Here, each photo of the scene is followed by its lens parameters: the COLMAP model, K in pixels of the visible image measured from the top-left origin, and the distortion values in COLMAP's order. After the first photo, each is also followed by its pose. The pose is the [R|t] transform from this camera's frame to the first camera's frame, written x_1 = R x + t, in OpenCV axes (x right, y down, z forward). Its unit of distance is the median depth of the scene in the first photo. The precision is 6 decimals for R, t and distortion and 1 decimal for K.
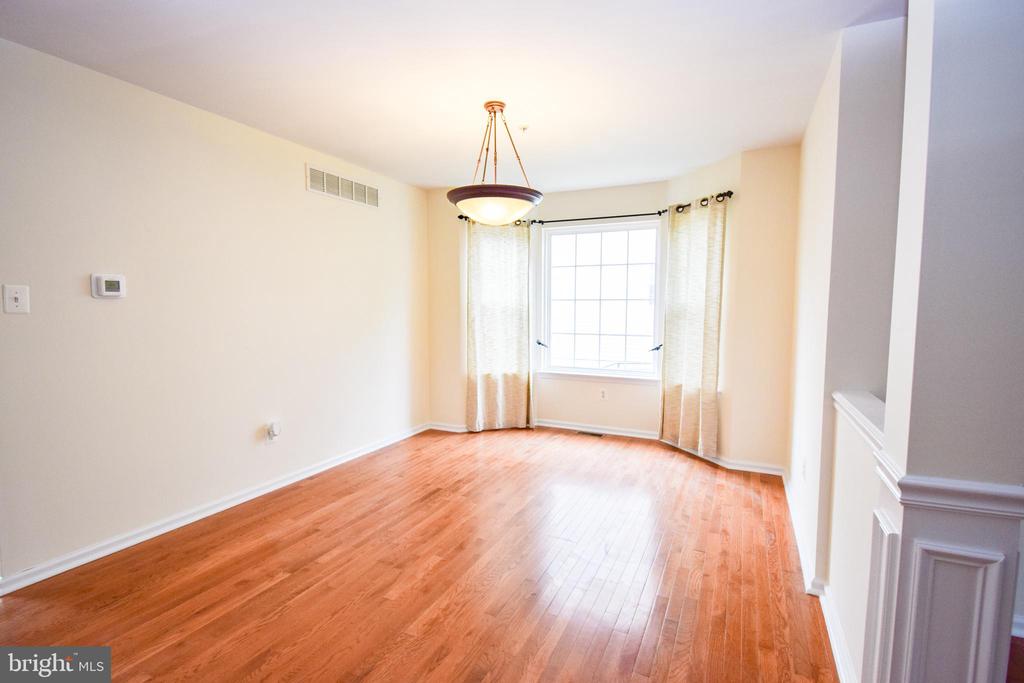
lens RADIAL K [[487.3, 0, 512.4], [0, 487.3, 348.4], [0, 0, 1]] dist [0.001398, -0.000052]
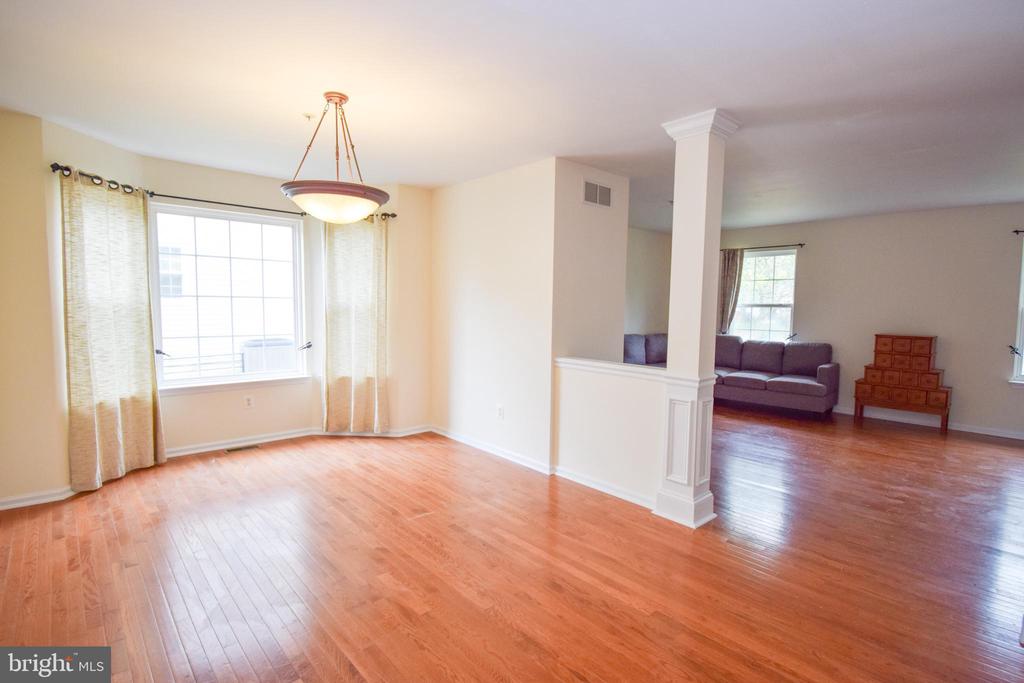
lens RADIAL K [[498.4, 0, 512.0], [0, 498.4, 341.5], [0, 0, 1]] dist [-0.000527, -0.000518]
pose [[0.382023, -0.066075, 0.921787, -0.488151], [0.067950, 0.996749, 0.043288, -0.025300], [-0.921651, 0.046098, 0.385271, 0.194639]]
